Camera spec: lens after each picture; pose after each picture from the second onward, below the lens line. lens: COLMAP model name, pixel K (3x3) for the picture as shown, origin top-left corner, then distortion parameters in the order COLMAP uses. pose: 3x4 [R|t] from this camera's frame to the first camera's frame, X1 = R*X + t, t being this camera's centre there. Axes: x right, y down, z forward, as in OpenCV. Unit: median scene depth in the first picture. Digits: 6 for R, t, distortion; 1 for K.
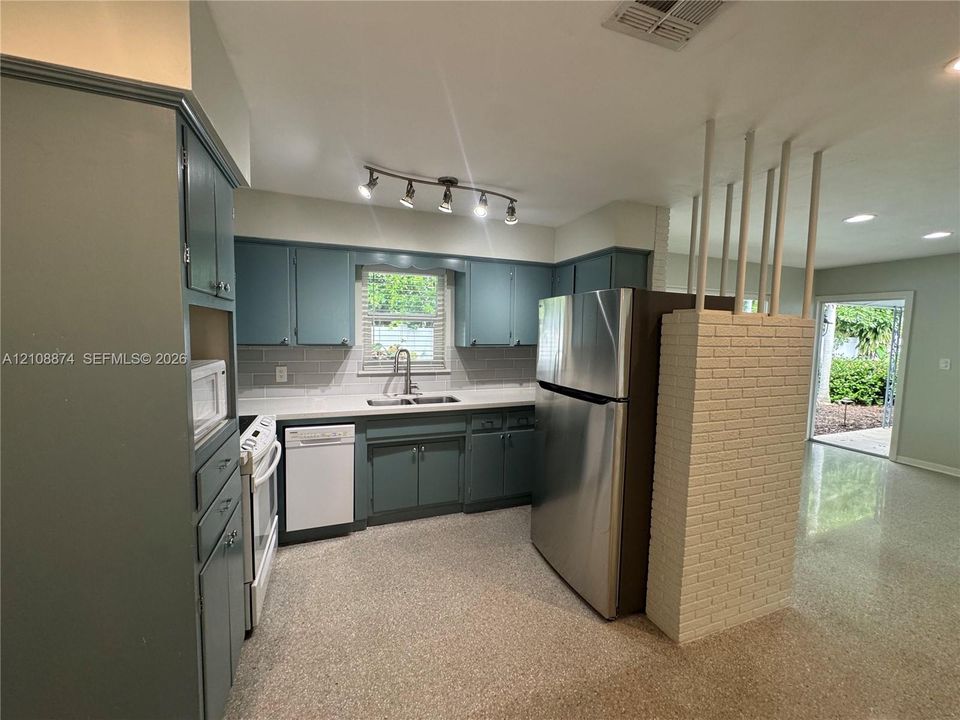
lens RADIAL K [[386.9, 0, 477.6], [0, 386.9, 357.8], [0, 0, 1]] dist [-0.000847, 0.000768]
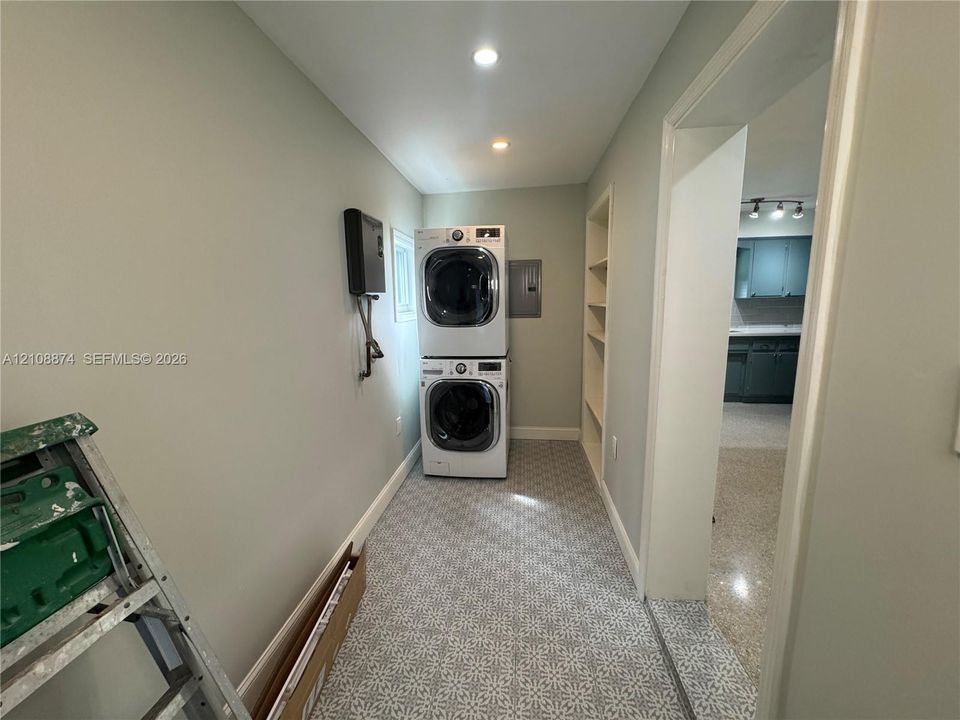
lens RADIAL K [[386.9, 0, 481.1], [0, 386.9, 358.2], [0, 0, 1]] dist [-0.000847, 0.000768]
pose [[0.890305, 0.040178, -0.453588, -0.282118], [-0.001718, 0.996389, 0.084885, 0.086808], [0.455361, -0.074794, 0.887160, -0.907141]]
